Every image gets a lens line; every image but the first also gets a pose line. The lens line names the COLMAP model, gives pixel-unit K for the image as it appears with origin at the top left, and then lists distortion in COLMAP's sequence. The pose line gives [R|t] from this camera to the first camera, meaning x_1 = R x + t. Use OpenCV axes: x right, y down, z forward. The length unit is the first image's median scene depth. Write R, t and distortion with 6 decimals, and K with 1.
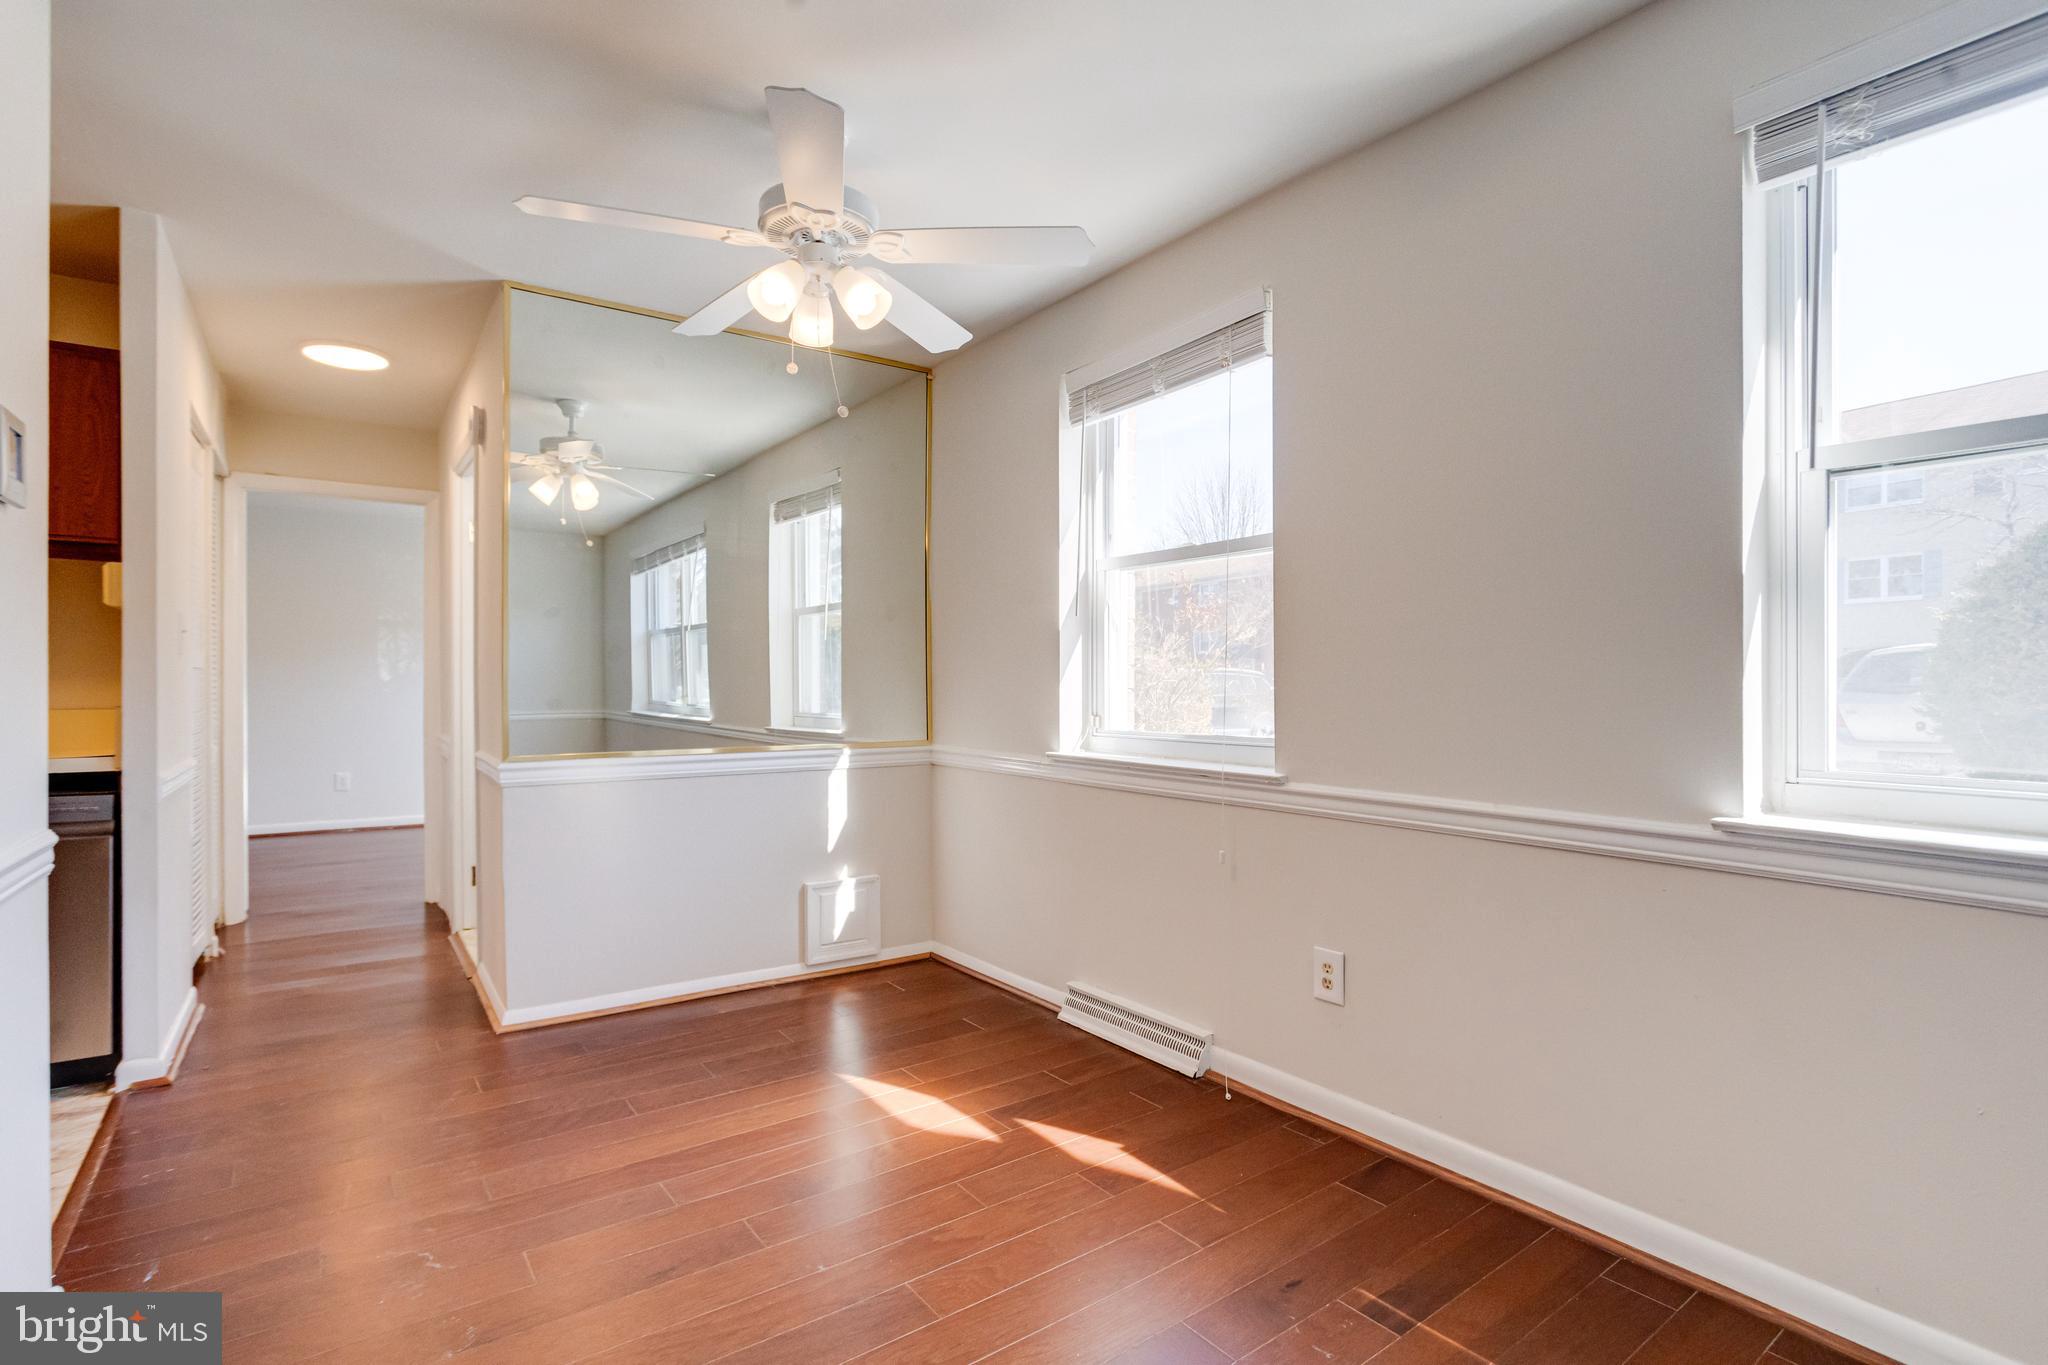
lens RADIAL K [[985.3, 0, 1000.1], [0, 985.3, 689.2], [0, 0, 1]] dist [-0.047441, 0.025812]
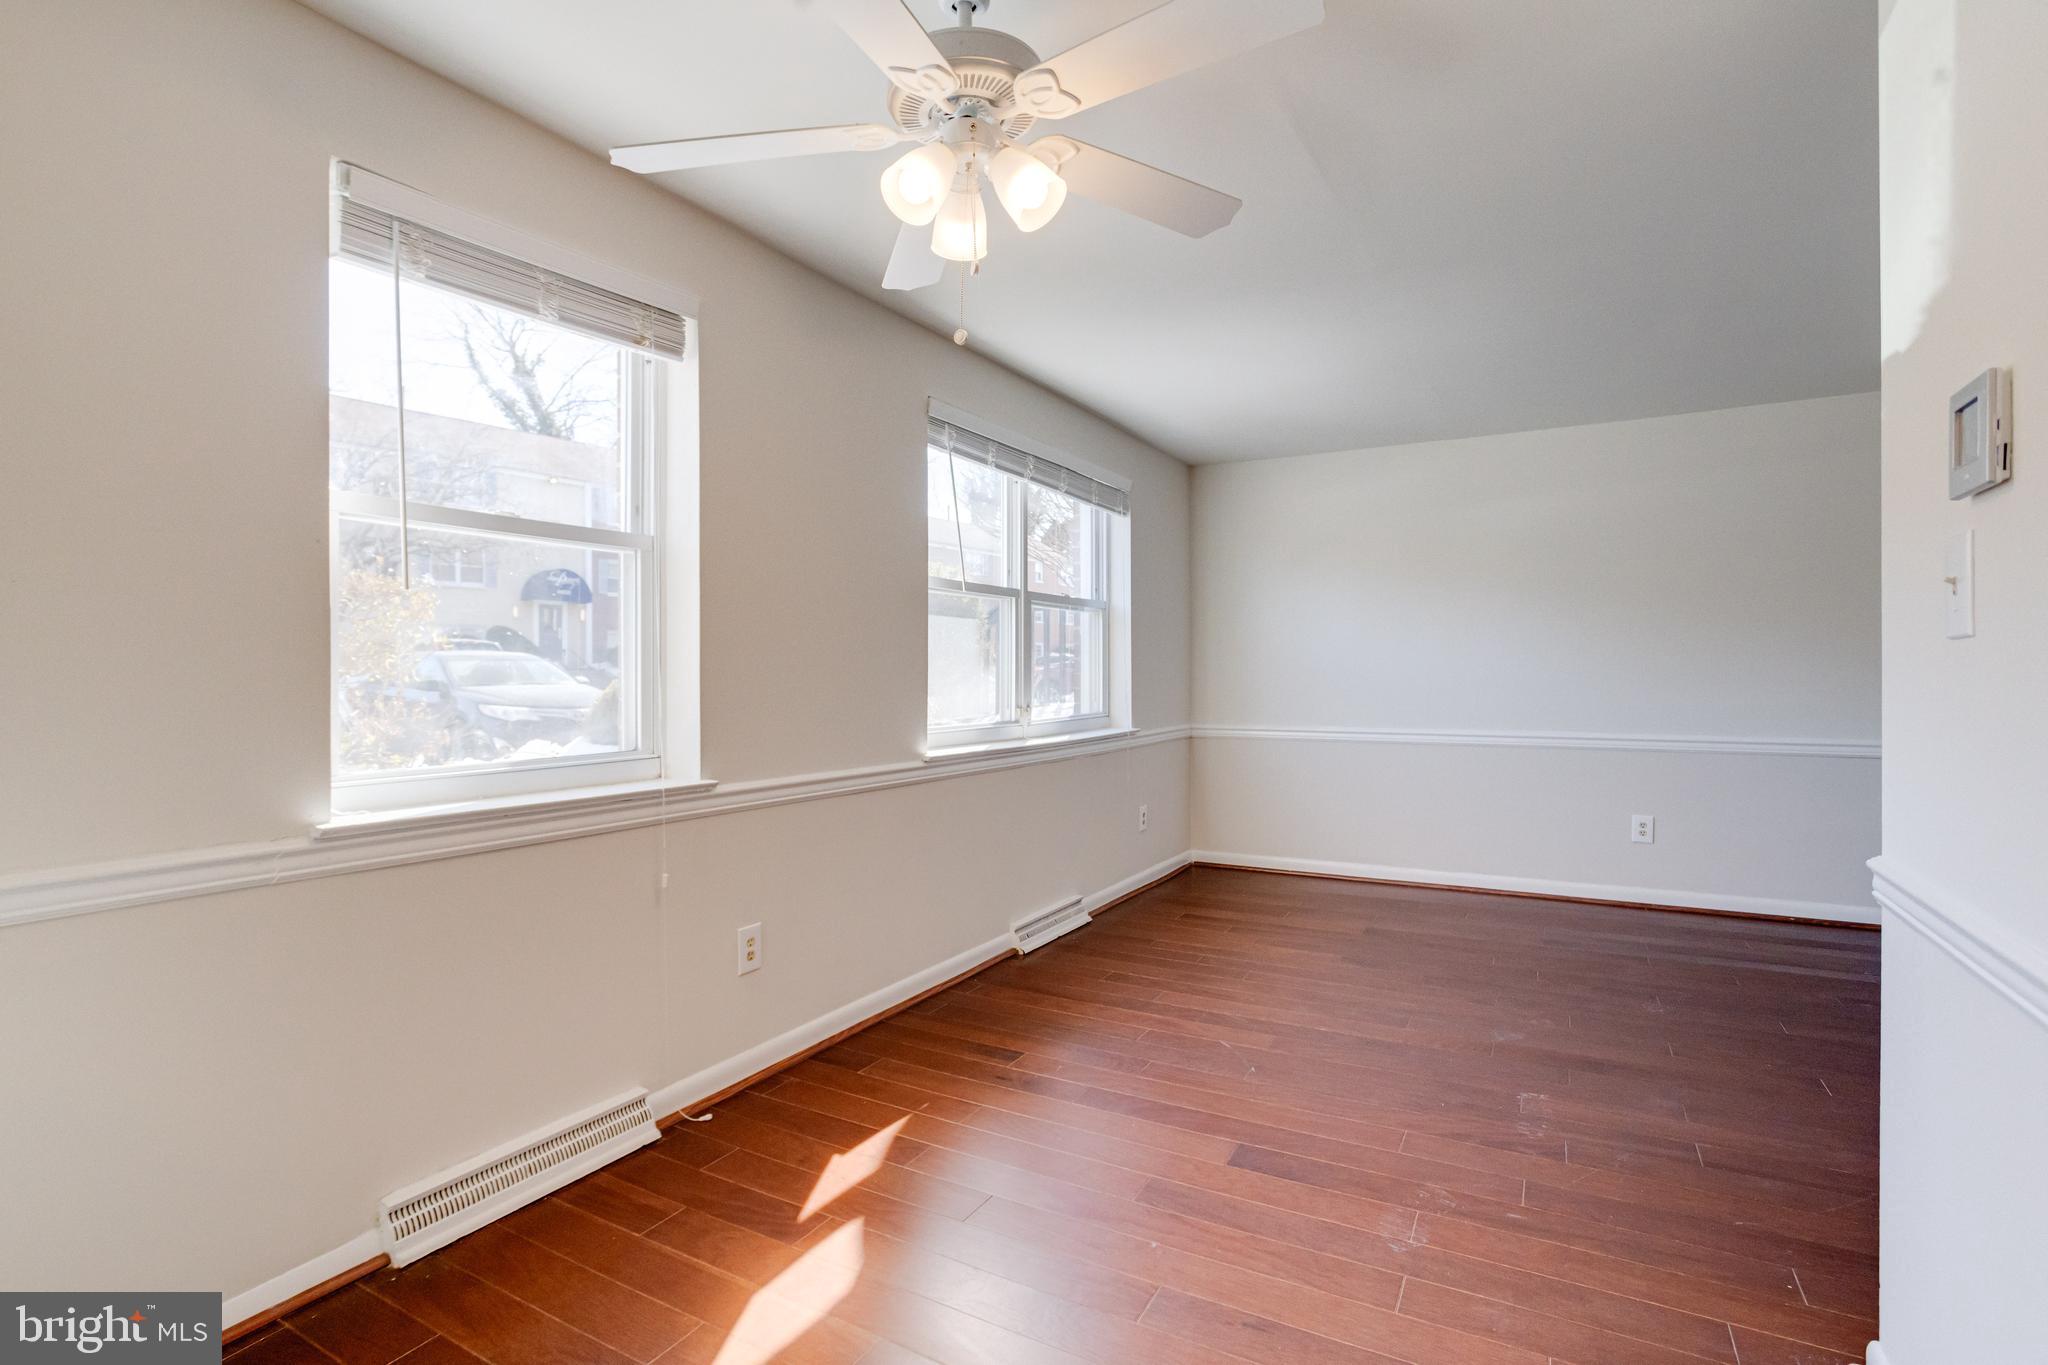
lens RADIAL K [[980.1, 0, 1005.9], [0, 980.1, 683.5], [0, 0, 1]] dist [-0.048633, 0.025294]
pose [[-0.413914, -0.006500, 0.910293, -0.618968], [0.010911, 0.999867, 0.012100, -0.019196], [-0.910251, 0.014941, -0.413788, 0.905947]]
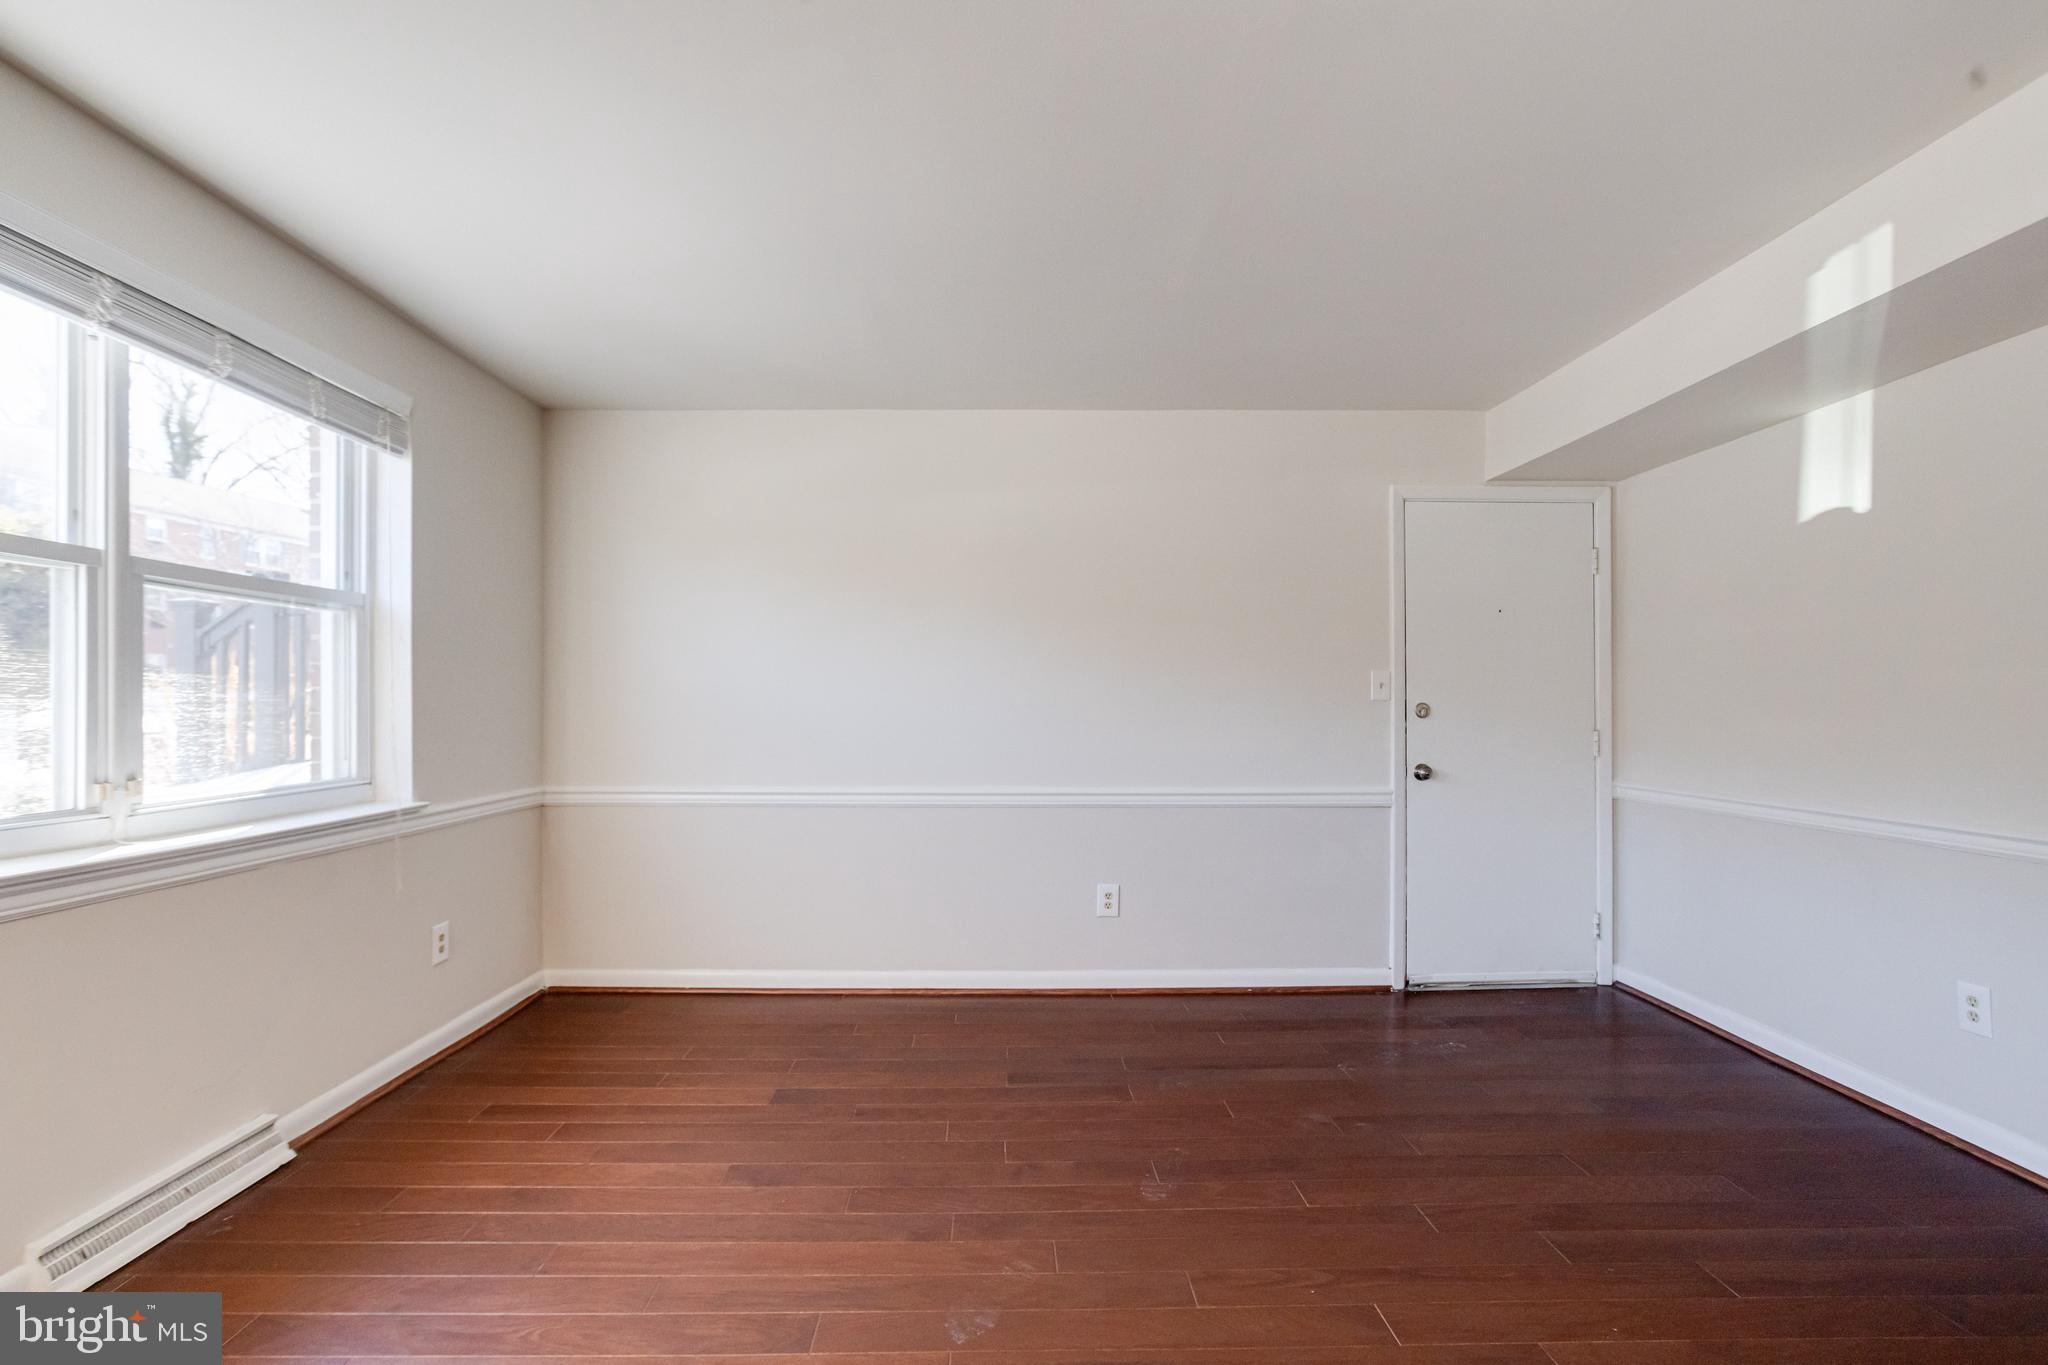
lens RADIAL K [[997.4, 0, 1009.6], [0, 997.4, 701.5], [0, 0, 1]] dist [-0.045446, 0.027476]
pose [[-0.817759, 0.003139, 0.575553, -0.313681], [0.004315, 0.999990, 0.000677, -0.023739], [-0.575545, 0.003038, -0.817765, 0.526803]]
